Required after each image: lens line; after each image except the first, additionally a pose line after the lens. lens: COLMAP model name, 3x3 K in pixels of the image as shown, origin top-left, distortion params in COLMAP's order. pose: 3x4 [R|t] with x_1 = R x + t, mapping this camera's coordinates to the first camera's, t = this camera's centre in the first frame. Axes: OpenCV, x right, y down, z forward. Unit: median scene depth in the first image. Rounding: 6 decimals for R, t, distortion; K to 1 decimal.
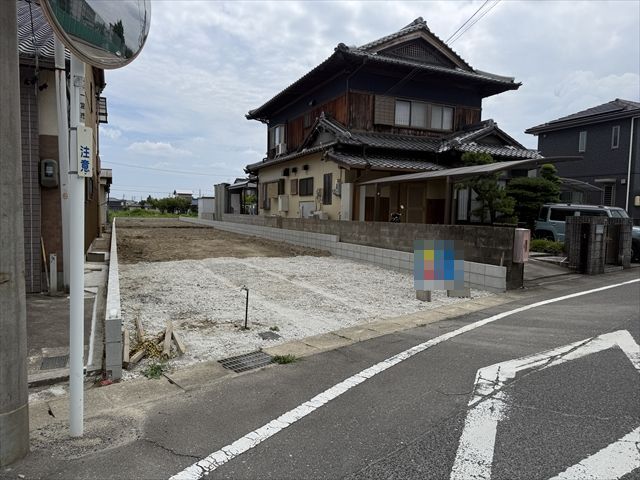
lens RADIAL K [[444.9, 0, 321.2], [0, 444.9, 241.5], [0, 0, 1]] dist [0.086216, -0.121489]
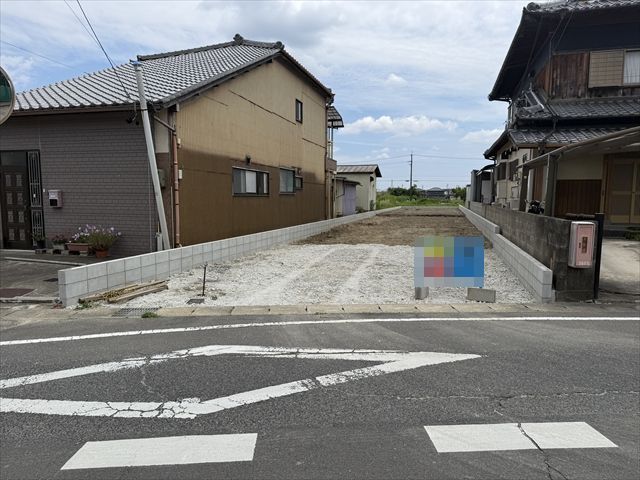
lens RADIAL K [[444.9, 0, 321.2], [0, 444.9, 241.5], [0, 0, 1]] dist [0.086216, -0.121489]
pose [[0.767376, 0.044270, -0.639668, 0.303953], [-0.027011, 0.998960, 0.036732, -0.005540], [0.640628, -0.010909, 0.767774, 0.077131]]
